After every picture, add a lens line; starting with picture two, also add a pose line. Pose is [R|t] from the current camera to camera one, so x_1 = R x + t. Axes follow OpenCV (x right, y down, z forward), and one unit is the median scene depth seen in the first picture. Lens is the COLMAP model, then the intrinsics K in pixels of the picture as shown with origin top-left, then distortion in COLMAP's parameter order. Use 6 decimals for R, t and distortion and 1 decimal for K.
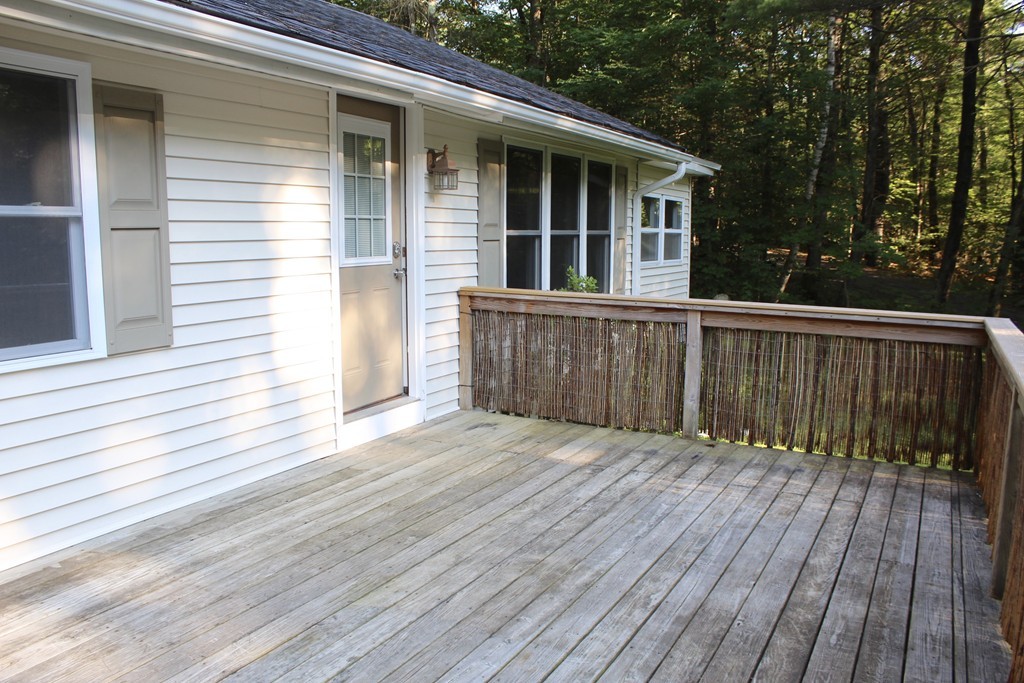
lens RADIAL K [[842.3, 0, 509.4], [0, 842.3, 353.0], [0, 0, 1]] dist [-0.170856, 0.140318]
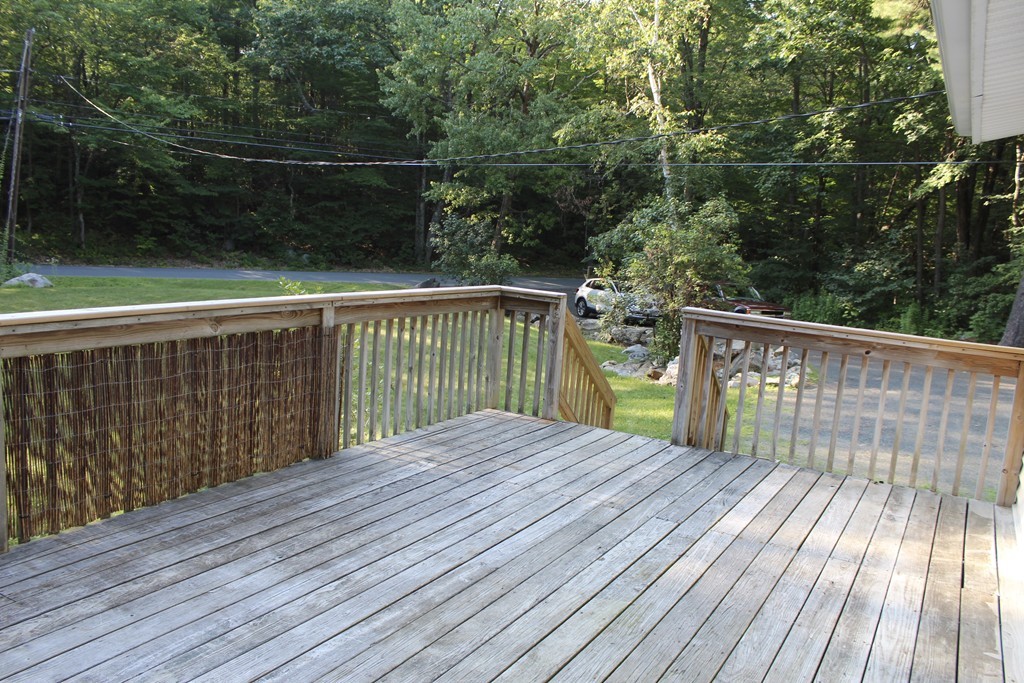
lens RADIAL K [[842.3, 0, 509.4], [0, 842.3, 353.0], [0, 0, 1]] dist [-0.170856, 0.140318]
pose [[-0.996640, -0.080237, 0.016466, -0.032462], [-0.071752, 0.952192, 0.296955, -0.288165], [-0.039506, 0.294775, -0.954750, 1.886169]]
